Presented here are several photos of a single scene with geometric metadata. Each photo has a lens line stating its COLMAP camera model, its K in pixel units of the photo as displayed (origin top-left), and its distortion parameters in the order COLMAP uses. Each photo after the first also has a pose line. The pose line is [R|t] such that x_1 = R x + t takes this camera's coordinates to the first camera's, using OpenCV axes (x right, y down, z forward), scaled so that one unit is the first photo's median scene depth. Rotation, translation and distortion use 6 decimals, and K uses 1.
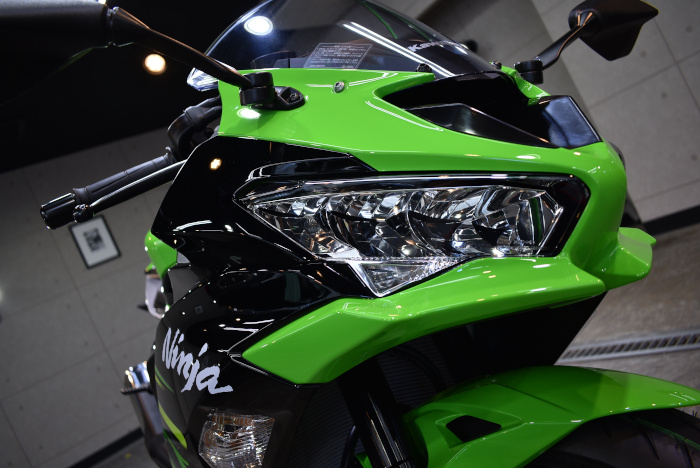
lens RADIAL K [[541.8, 0, 349.6], [0, 541.8, 233.1], [0, 0, 1]] dist [-0.072674, 0.003478]
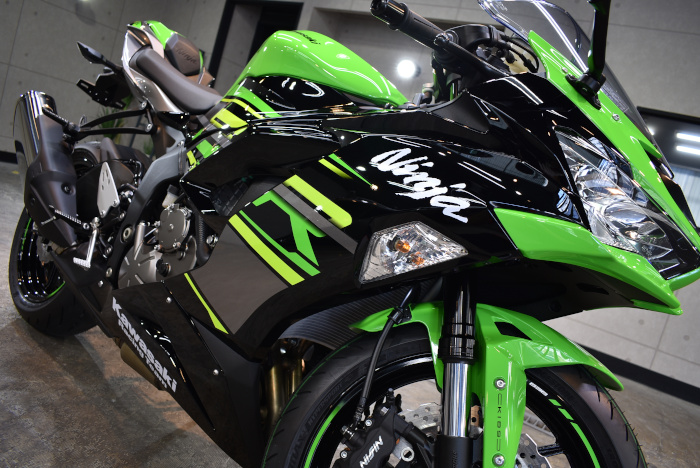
lens RADIAL K [[541.8, 0, 350.5], [0, 541.8, 233.3], [0, 0, 1]] dist [-0.072674, 0.003478]
pose [[0.695922, 0.607882, 0.382324, -0.873897], [-0.642656, 0.764763, -0.046159, 0.523839], [-0.320447, -0.213580, 0.922875, -0.219825]]
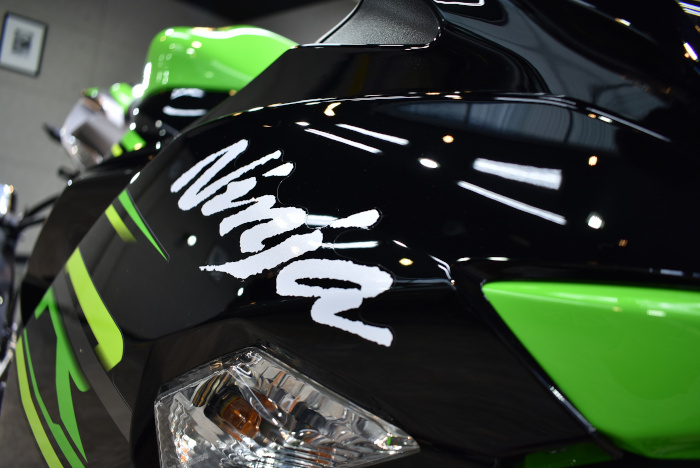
lens RADIAL K [[541.8, 0, 348.0], [0, 541.8, 236.1], [0, 0, 1]] dist [-0.072674, 0.003478]
pose [[0.807919, 0.560621, 0.181578, -0.325259], [-0.562436, 0.825542, -0.046337, 0.235178], [-0.175877, -0.064689, 0.982284, 0.552012]]
